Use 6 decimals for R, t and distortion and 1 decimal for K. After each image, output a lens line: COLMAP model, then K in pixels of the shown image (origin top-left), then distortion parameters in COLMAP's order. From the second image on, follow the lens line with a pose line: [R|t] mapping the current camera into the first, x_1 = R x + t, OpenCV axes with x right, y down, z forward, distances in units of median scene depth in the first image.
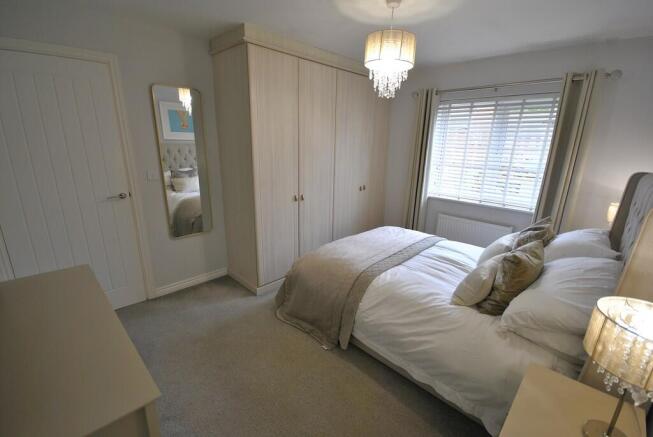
lens RADIAL K [[289.2, 0, 327.8], [0, 289.2, 218.1], [0, 0, 1]] dist [-0.000319, -0.000090]
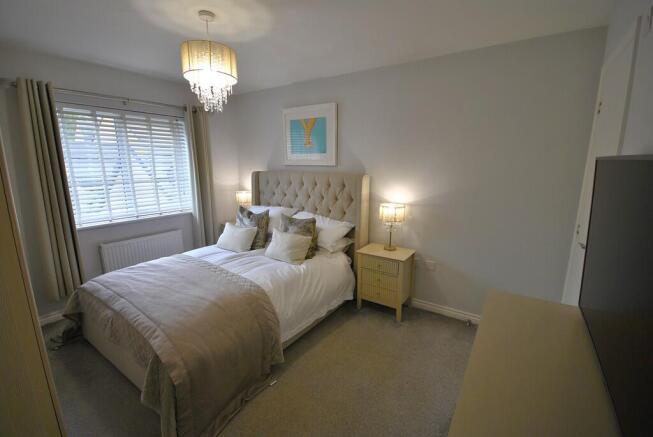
lens RADIAL K [[289.2, 0, 327.8], [0, 289.2, 218.1], [0, 0, 1]] dist [-0.000319, -0.000090]
pose [[-0.158140, -0.220925, 0.962384, -0.782775], [0.249495, 0.934083, 0.255425, -0.220193], [-0.955376, 0.280503, -0.092597, 0.748282]]
